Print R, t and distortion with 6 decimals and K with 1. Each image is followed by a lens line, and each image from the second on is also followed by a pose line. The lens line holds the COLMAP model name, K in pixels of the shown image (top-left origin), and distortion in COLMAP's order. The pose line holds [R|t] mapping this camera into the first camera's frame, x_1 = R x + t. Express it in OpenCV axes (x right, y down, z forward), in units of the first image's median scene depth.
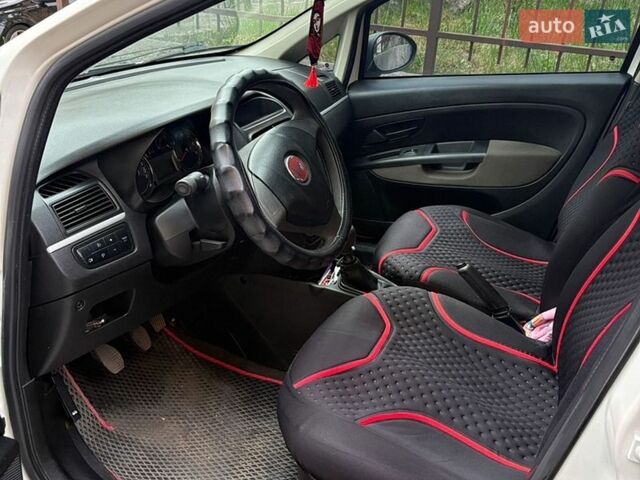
lens RADIAL K [[627.8, 0, 320.0], [0, 627.8, 259.3], [0, 0, 1]] dist [0.081156, -0.416640]
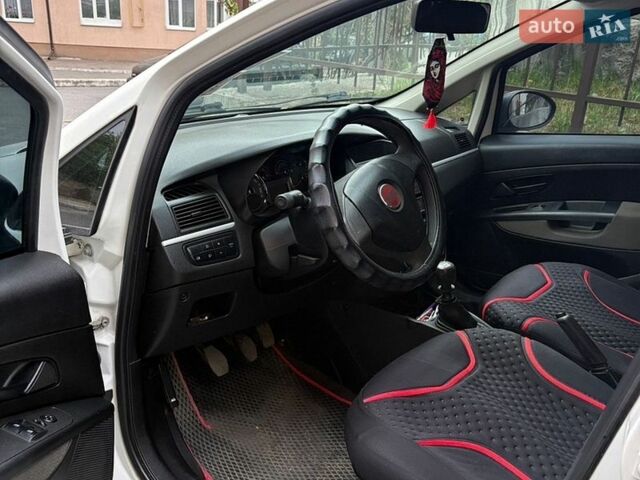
lens RADIAL K [[627.8, 0, 320.0], [0, 627.8, 259.3], [0, 0, 1]] dist [0.081156, -0.416640]
pose [[0.964061, 0.098469, -0.246758, 0.106171], [-0.122792, 0.988772, -0.085165, 0.058807], [0.235601, 0.112404, 0.965328, -0.043563]]
